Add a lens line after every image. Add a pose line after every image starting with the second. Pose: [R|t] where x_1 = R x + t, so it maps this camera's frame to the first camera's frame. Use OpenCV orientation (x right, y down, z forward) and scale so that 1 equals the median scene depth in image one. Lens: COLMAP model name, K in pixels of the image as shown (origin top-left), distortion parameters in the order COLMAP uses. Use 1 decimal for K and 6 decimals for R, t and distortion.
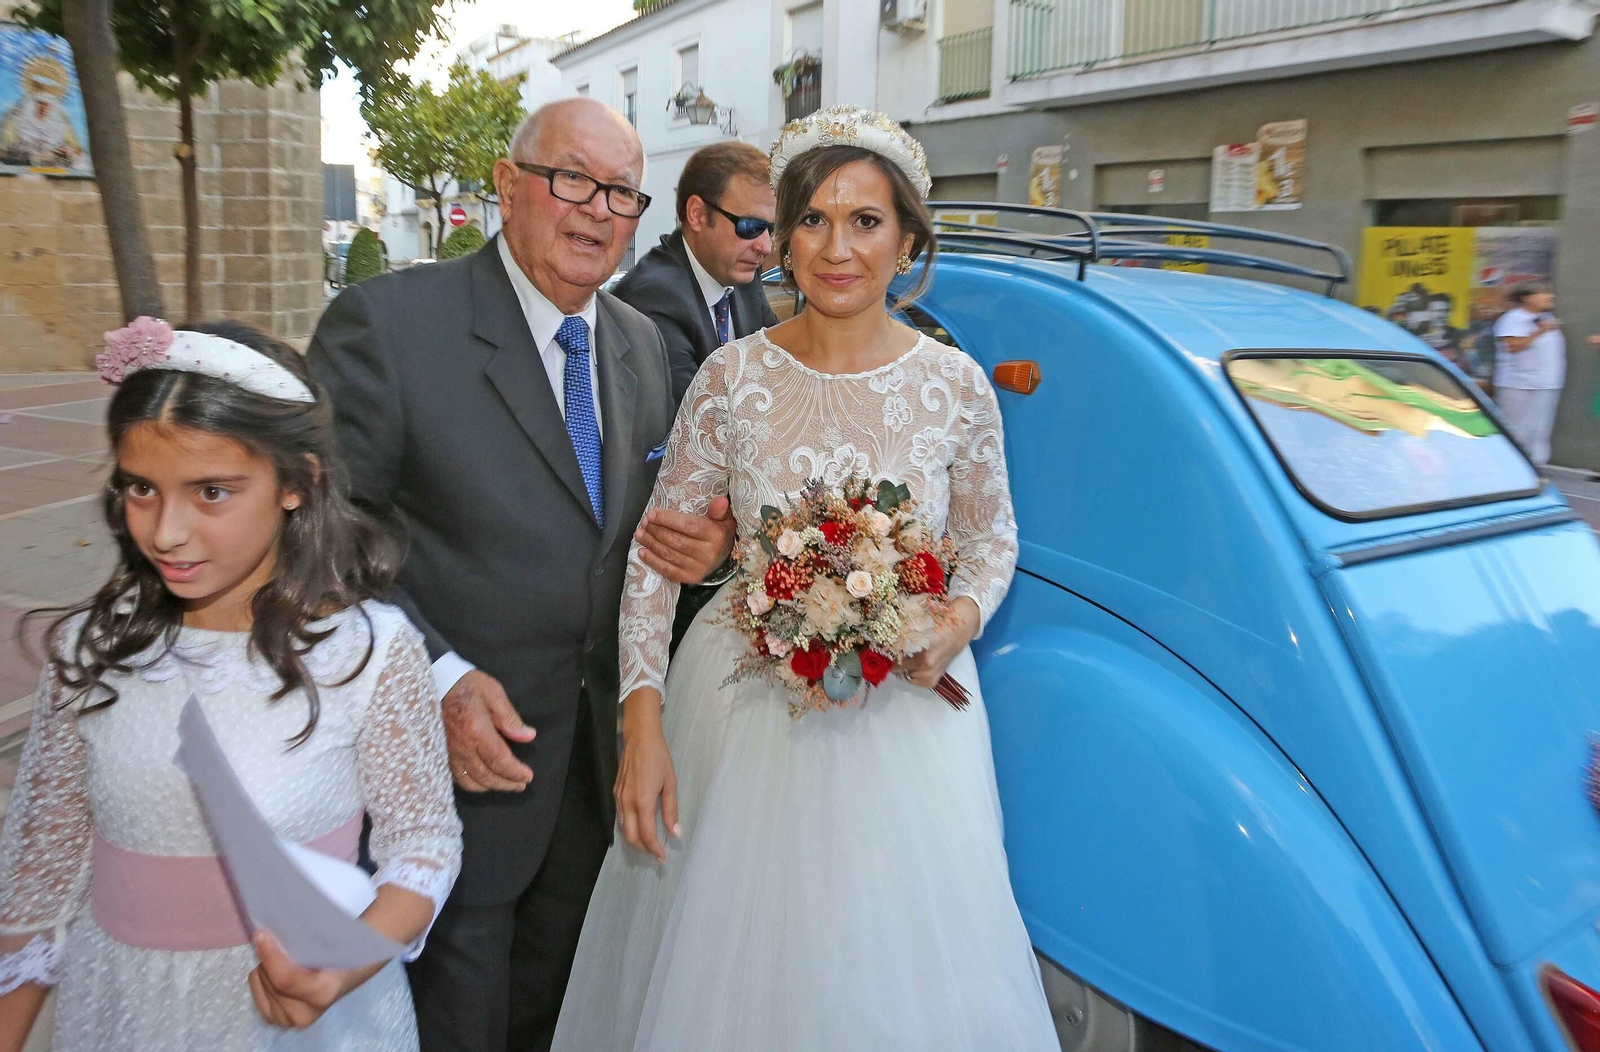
lens RADIAL K [[1022.2, 0, 734.8], [0, 1022.2, 388.7], [0, 0, 1]] dist [-0.053369, 0.001562]
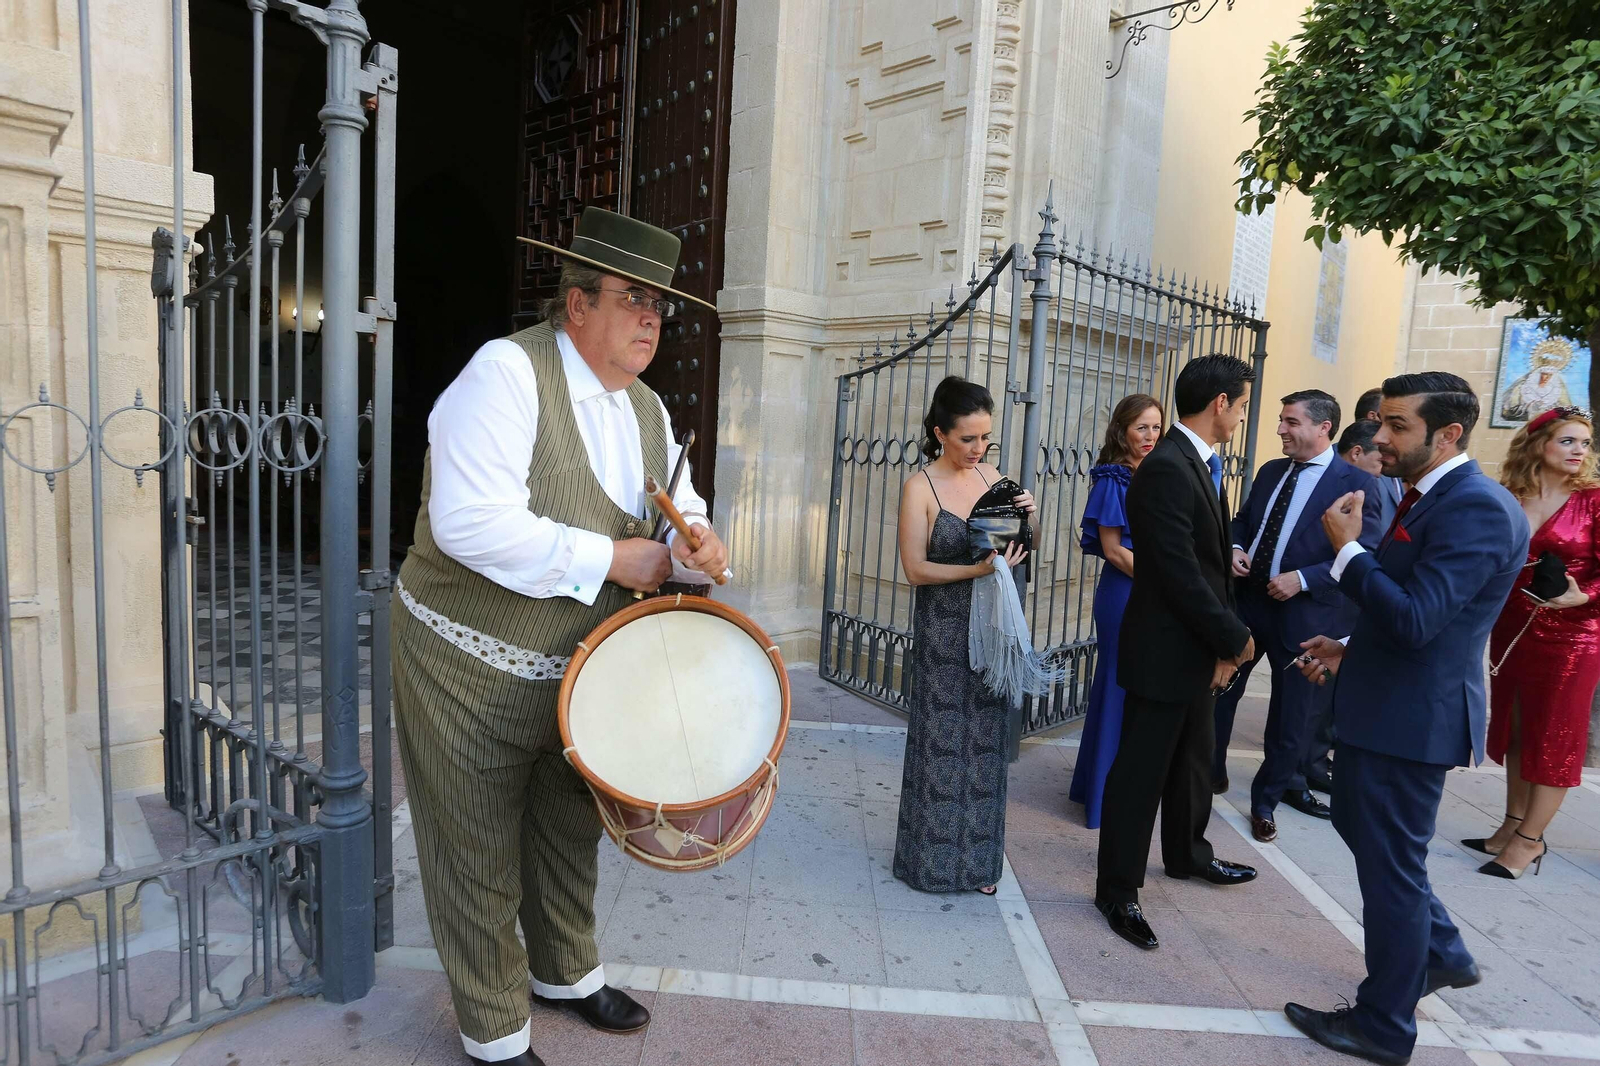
lens RADIAL K [[918.8, 0, 794.8], [0, 918.8, 528.9], [0, 0, 1]] dist [-0.075874, 0.053248]
pose [[0.289757, 0.099701, -0.951893, 0.147009], [-0.179874, 0.982510, 0.048153, 0.033392], [0.940046, 0.157268, 0.302623, -0.237485]]
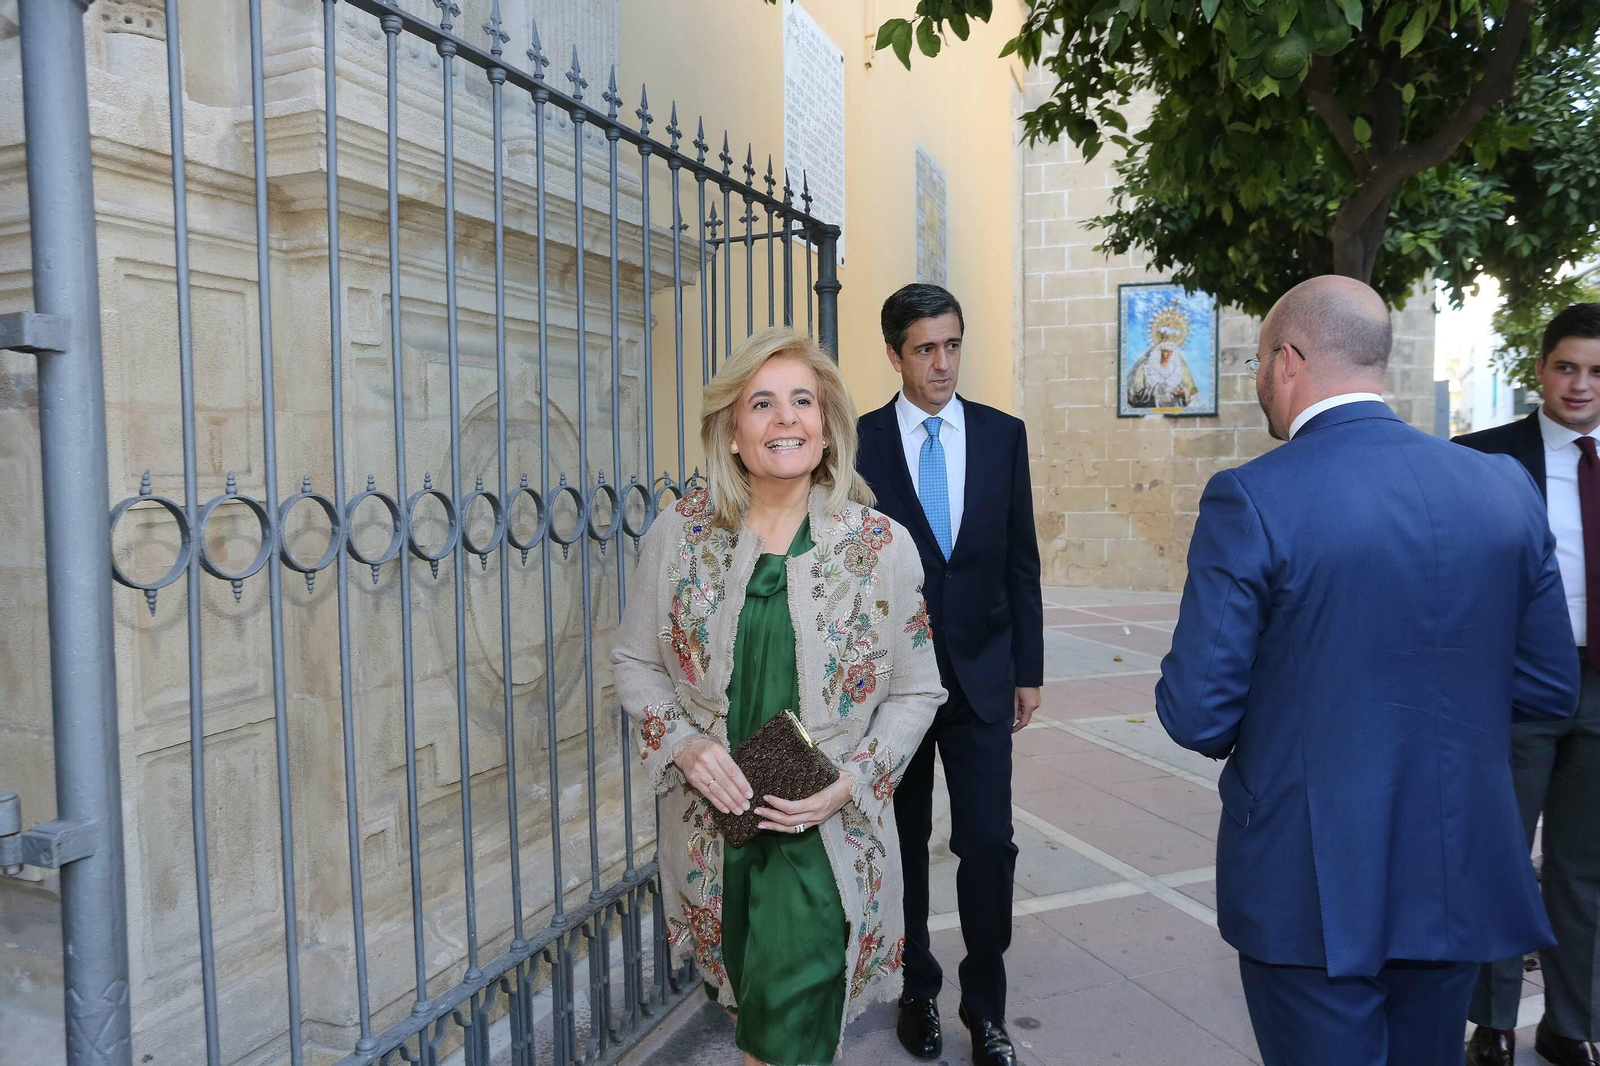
lens RADIAL K [[1085.1, 0, 800.0], [0, 1085.1, 533.0], [0, 0, 1]] dist [-0.050641, 0.059993]
pose [[0.639013, 0.016440, -0.769020, -0.021571], [-0.080895, 0.995664, -0.045935, 0.004844], [0.764930, 0.091563, 0.637572, -0.062487]]
